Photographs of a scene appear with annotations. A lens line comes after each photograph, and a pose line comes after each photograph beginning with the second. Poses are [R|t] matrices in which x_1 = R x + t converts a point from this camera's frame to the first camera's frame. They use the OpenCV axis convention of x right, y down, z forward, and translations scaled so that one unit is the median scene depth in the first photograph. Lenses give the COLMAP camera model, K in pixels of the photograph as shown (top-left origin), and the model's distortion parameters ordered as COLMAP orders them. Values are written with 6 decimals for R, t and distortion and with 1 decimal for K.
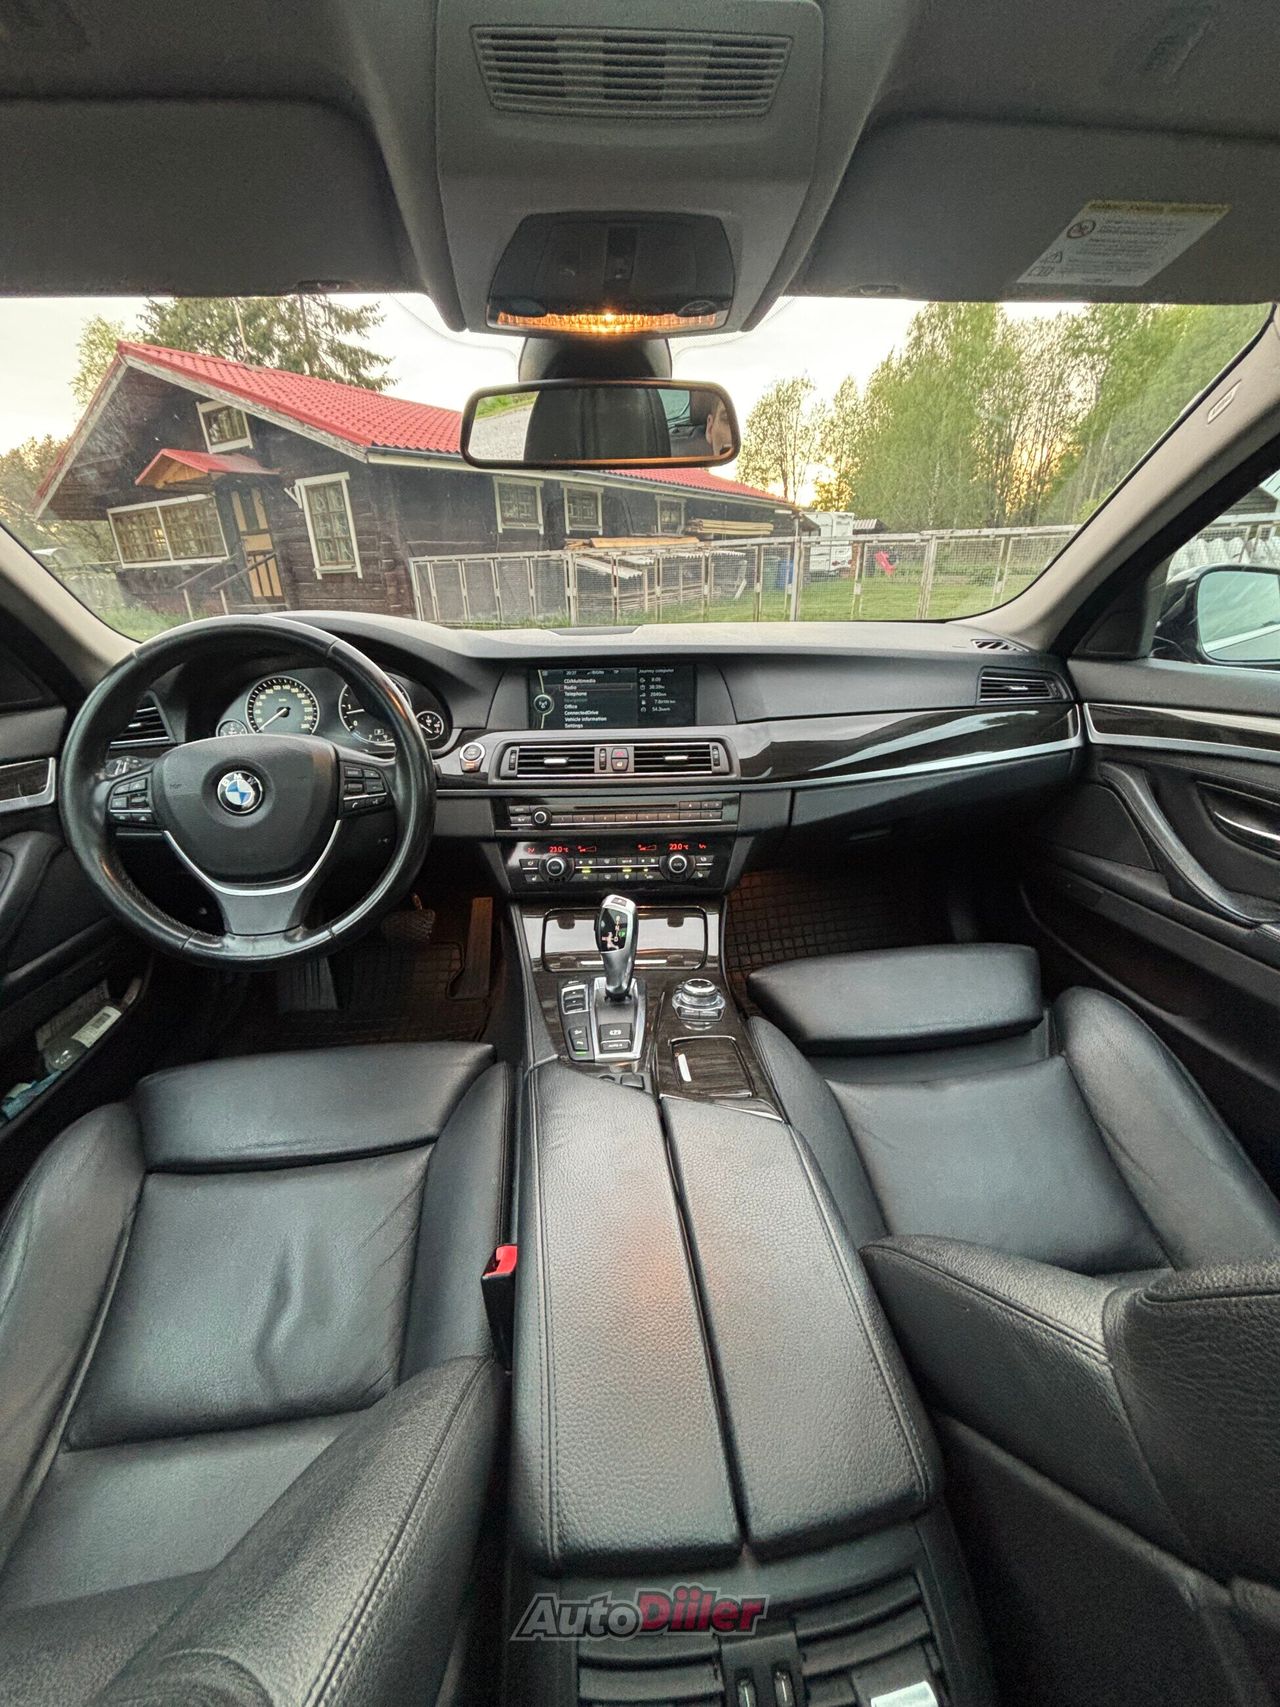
lens RADIAL K [[683.4, 0, 636.1], [0, 683.4, 856.2], [0, 0, 1]] dist [-0.000980, -0.000290]
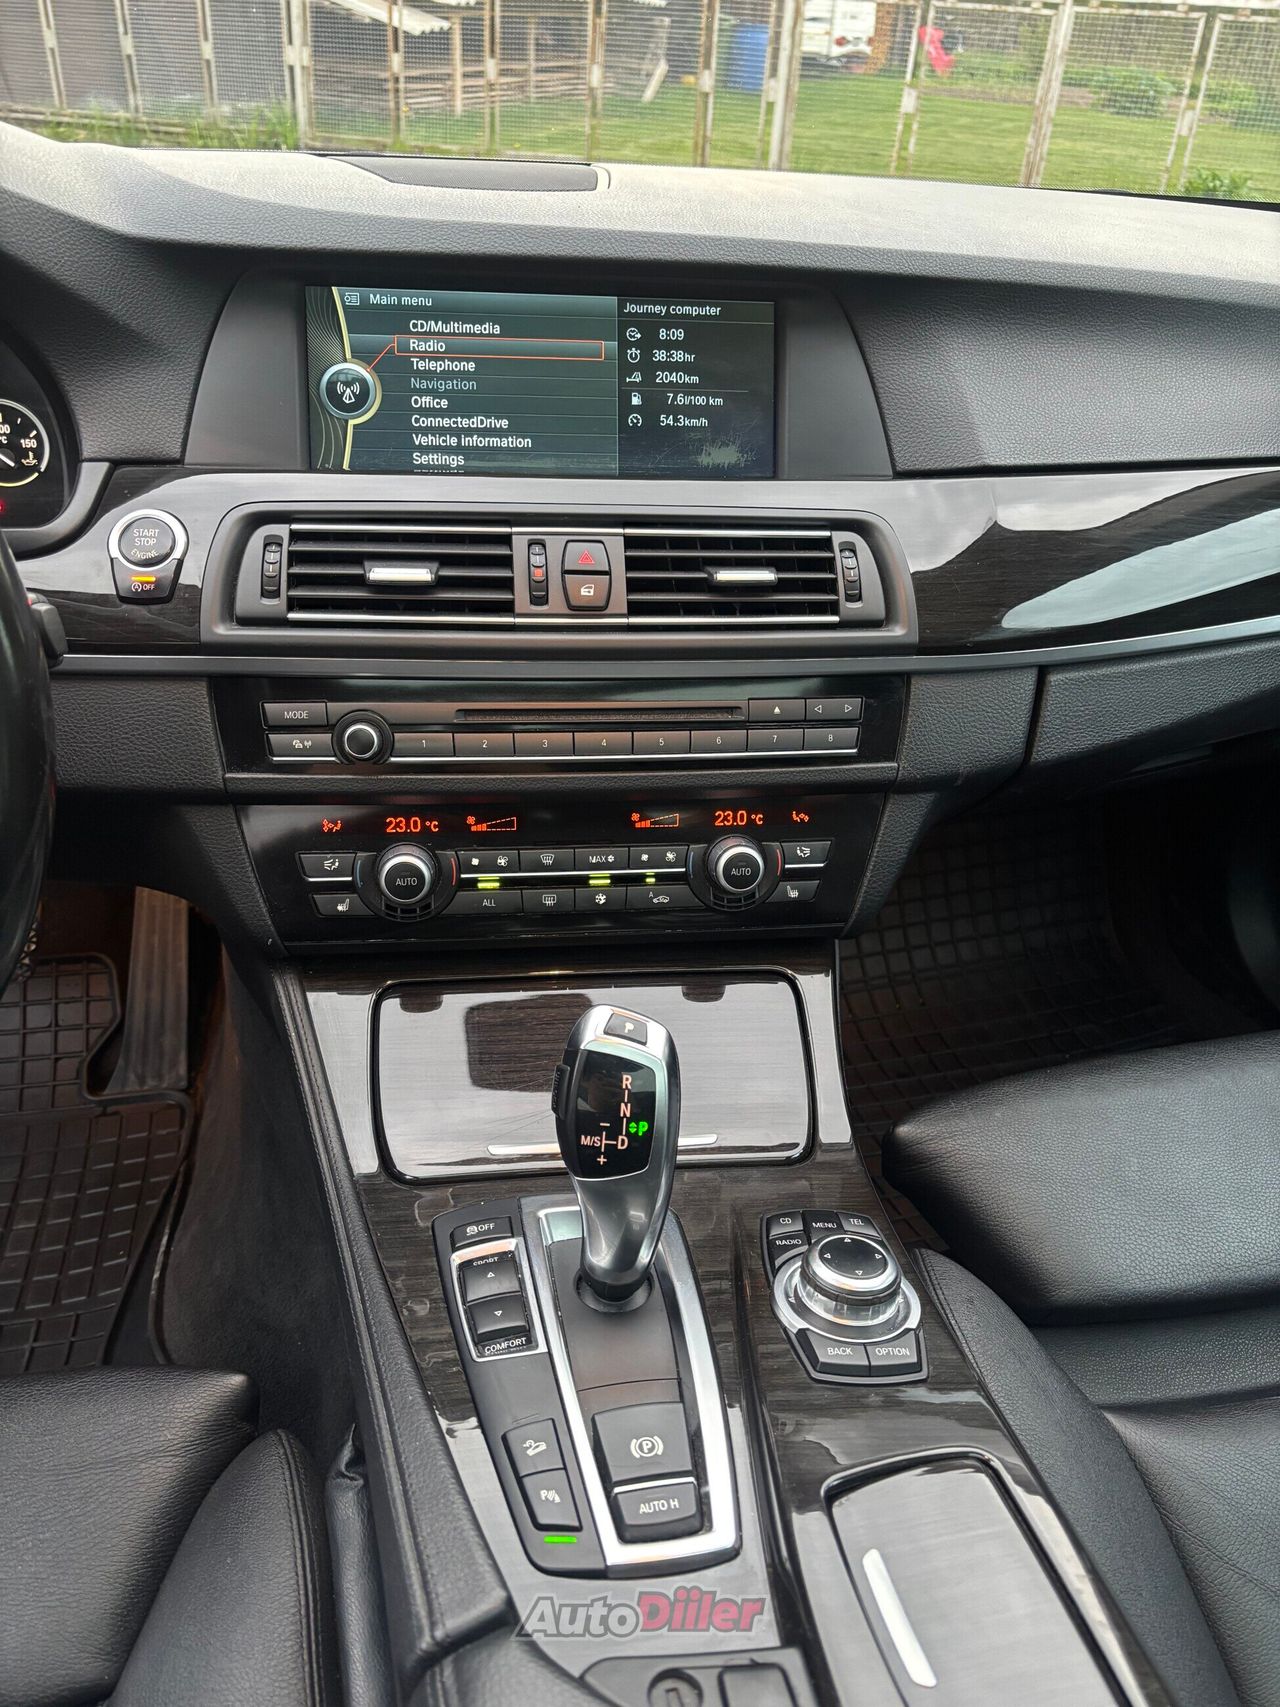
lens RADIAL K [[1280.0, 0, 631.6], [0, 1280.0, 851.8], [0, 0, 1]] dist [0.053831, -0.061240]
pose [[0.988080, -0.007199, 0.153776, -0.096960], [-0.018843, 0.985740, 0.167220, -0.104642], [-0.152787, -0.168124, 0.973853, 0.305016]]
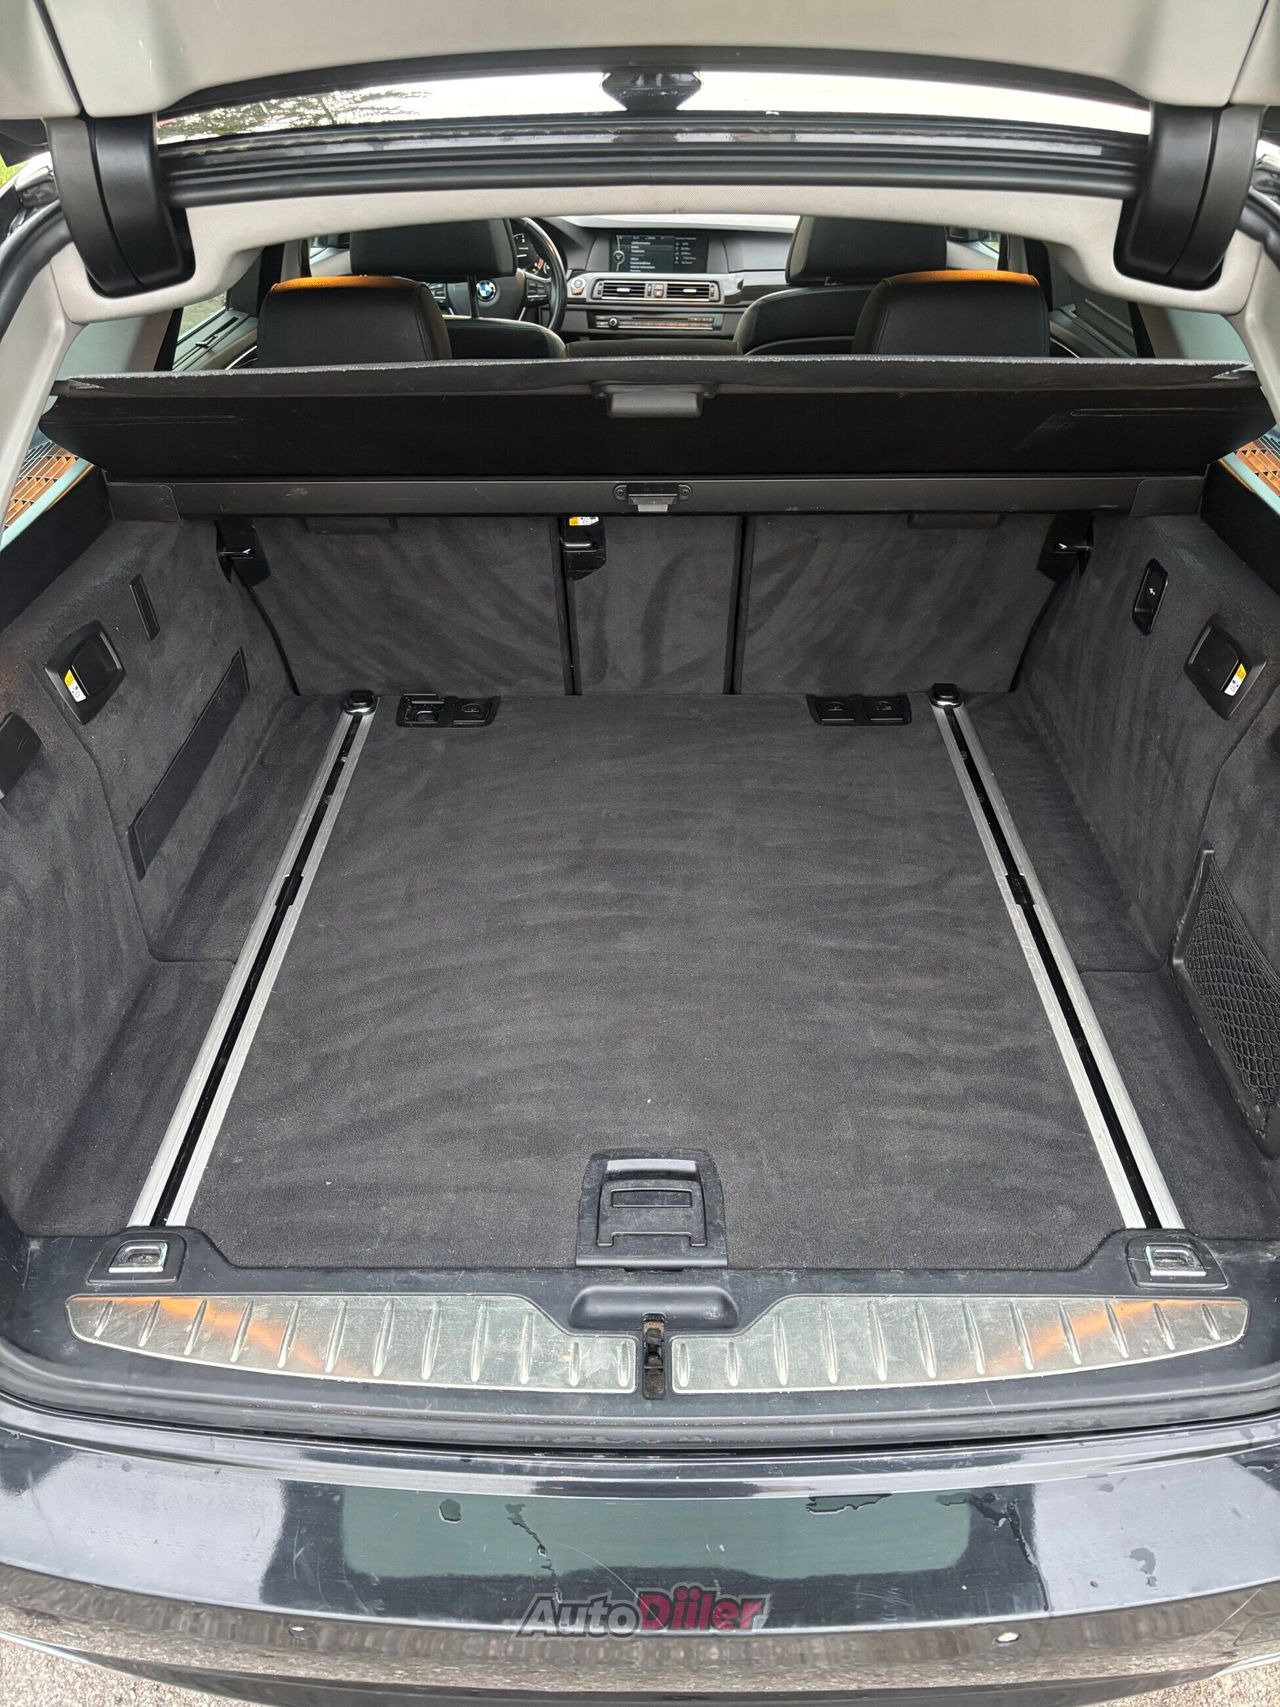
lens RADIAL K [[1280.0, 0, 631.6], [0, 1280.0, 851.8], [0, 0, 1]] dist [0.053831, -0.061240]
pose [[0.992318, 0.082304, -0.092360, 0.319532], [-0.063237, 0.979138, 0.193107, 0.614058], [0.106327, -0.185783, 0.976821, -2.446455]]
